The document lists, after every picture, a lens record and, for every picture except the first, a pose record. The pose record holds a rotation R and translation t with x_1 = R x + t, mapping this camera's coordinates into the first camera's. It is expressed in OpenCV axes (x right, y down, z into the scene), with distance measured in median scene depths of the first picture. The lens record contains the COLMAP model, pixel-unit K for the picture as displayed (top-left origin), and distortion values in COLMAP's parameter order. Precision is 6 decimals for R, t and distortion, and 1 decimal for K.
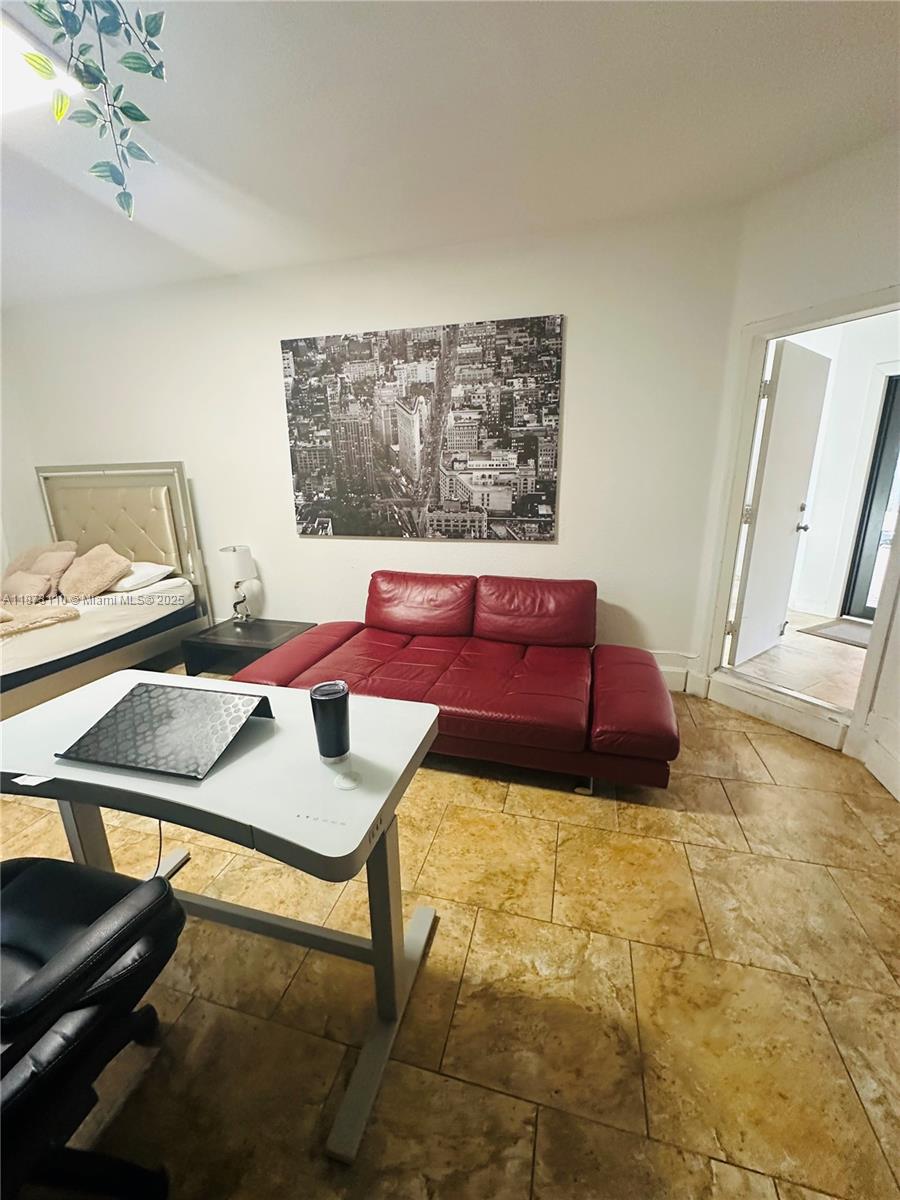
lens RADIAL K [[477.1, 0, 451.8], [0, 477.1, 604.2], [0, 0, 1]] dist [-0.004282, 0.001298]
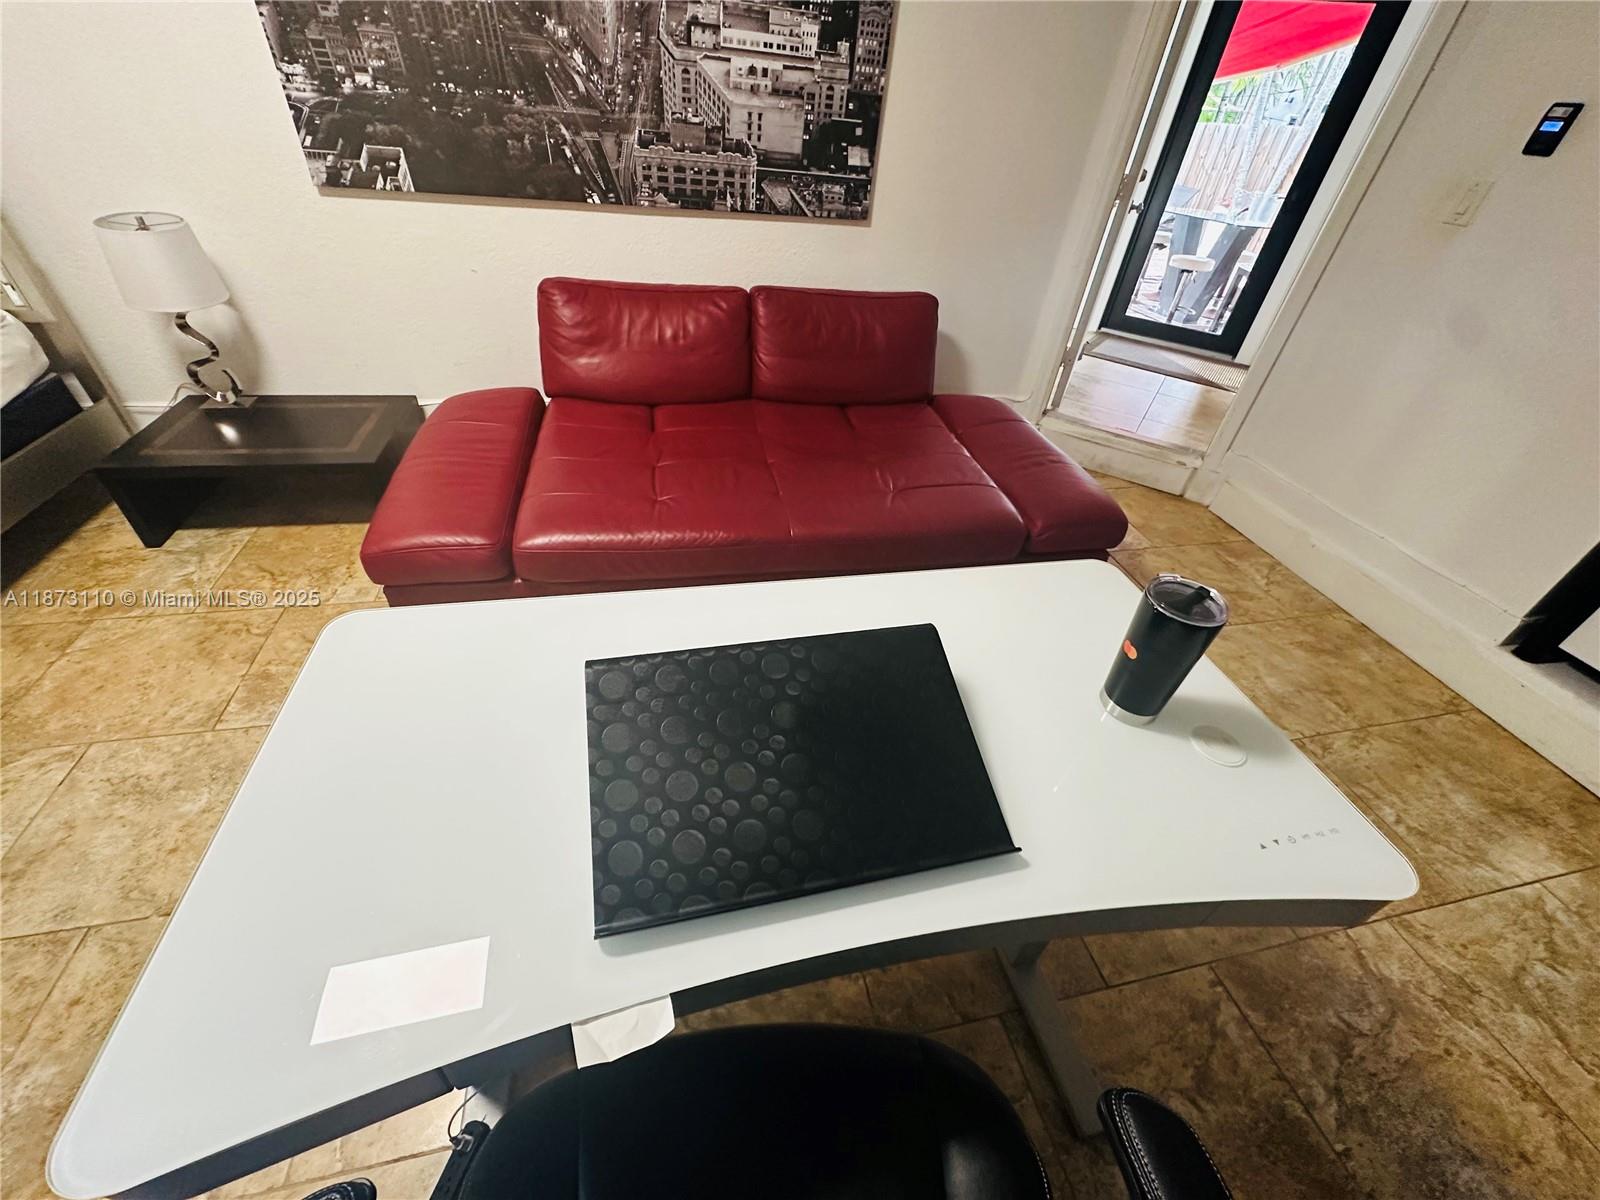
lens RADIAL K [[636.1, 0, 802.5], [0, 636.1, 601.4], [0, 0, 1]] dist [-0.004282, 0.001298]
pose [[0.881224, -0.225643, 0.415368, -0.290761], [0.034290, 0.906913, 0.419919, -0.035218], [-0.471454, -0.355800, 0.806931, 0.219503]]
